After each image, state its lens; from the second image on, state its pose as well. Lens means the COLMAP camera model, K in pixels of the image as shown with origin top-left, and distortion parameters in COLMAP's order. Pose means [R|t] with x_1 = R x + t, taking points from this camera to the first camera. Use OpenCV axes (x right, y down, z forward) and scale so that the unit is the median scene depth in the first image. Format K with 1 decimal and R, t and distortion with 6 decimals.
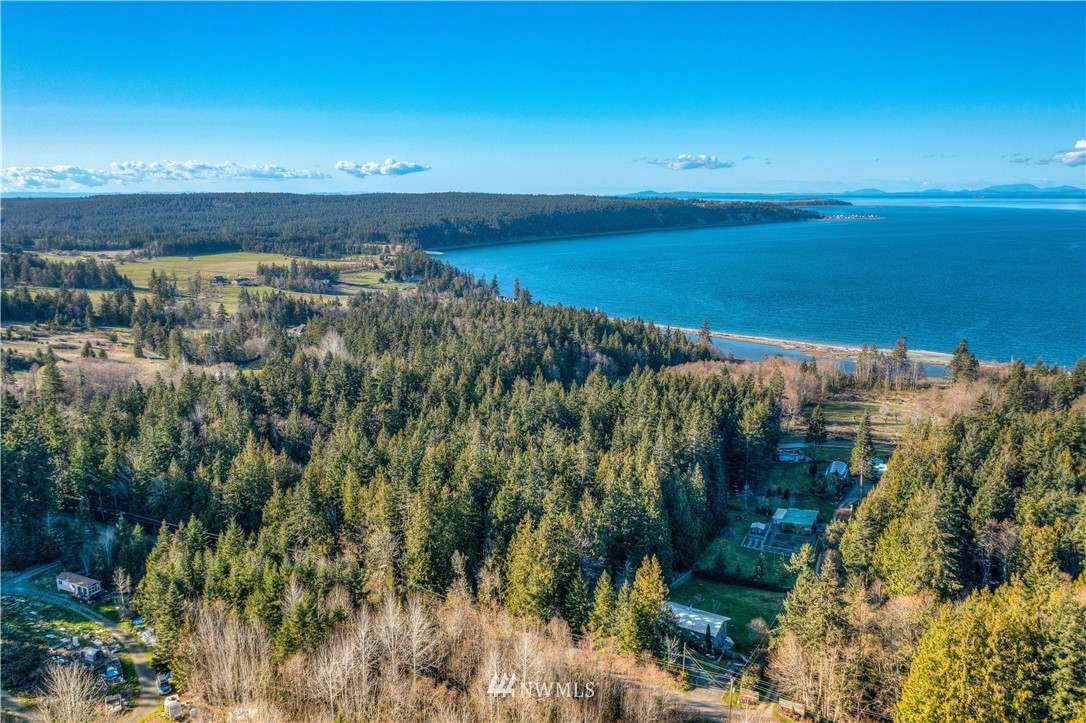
lens RADIAL K [[849.8, 0, 541.7], [0, 849.8, 361.3], [0, 0, 1]] dist [-0.008993, 0.033462]
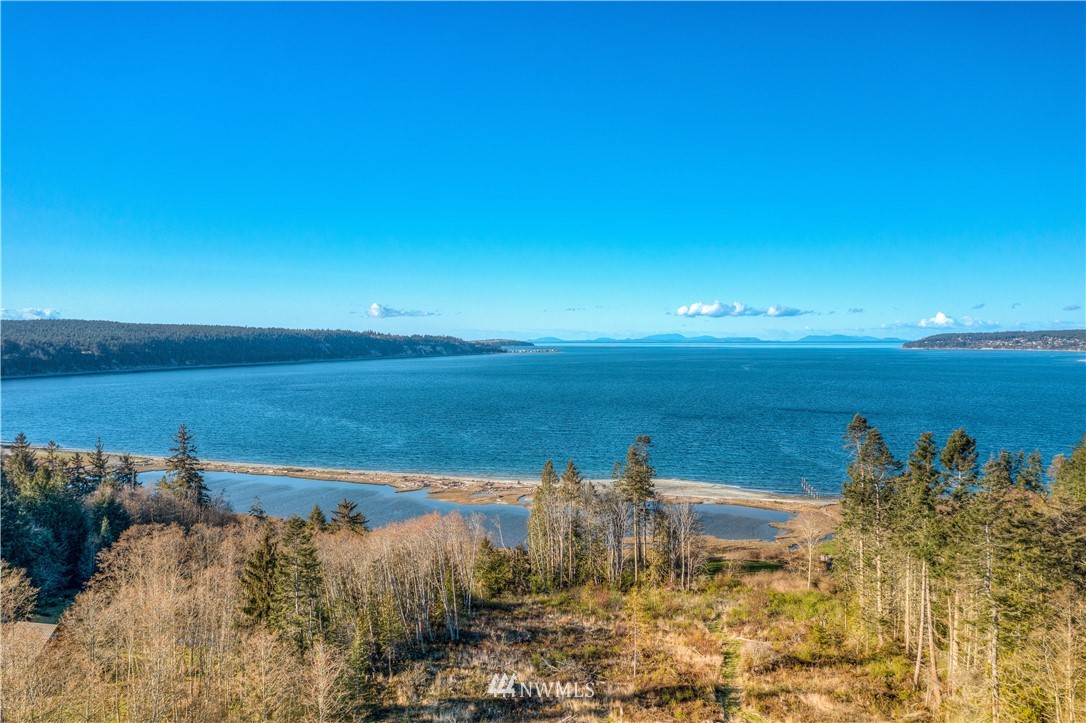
lens RADIAL K [[849.8, 0, 541.7], [0, 849.8, 361.3], [0, 0, 1]] dist [-0.008993, 0.033462]
pose [[0.938395, -0.006298, 0.345506, 0.085634], [0.065519, 0.984941, -0.159995, -0.001796], [-0.339296, 0.172776, 0.924677, 0.222696]]
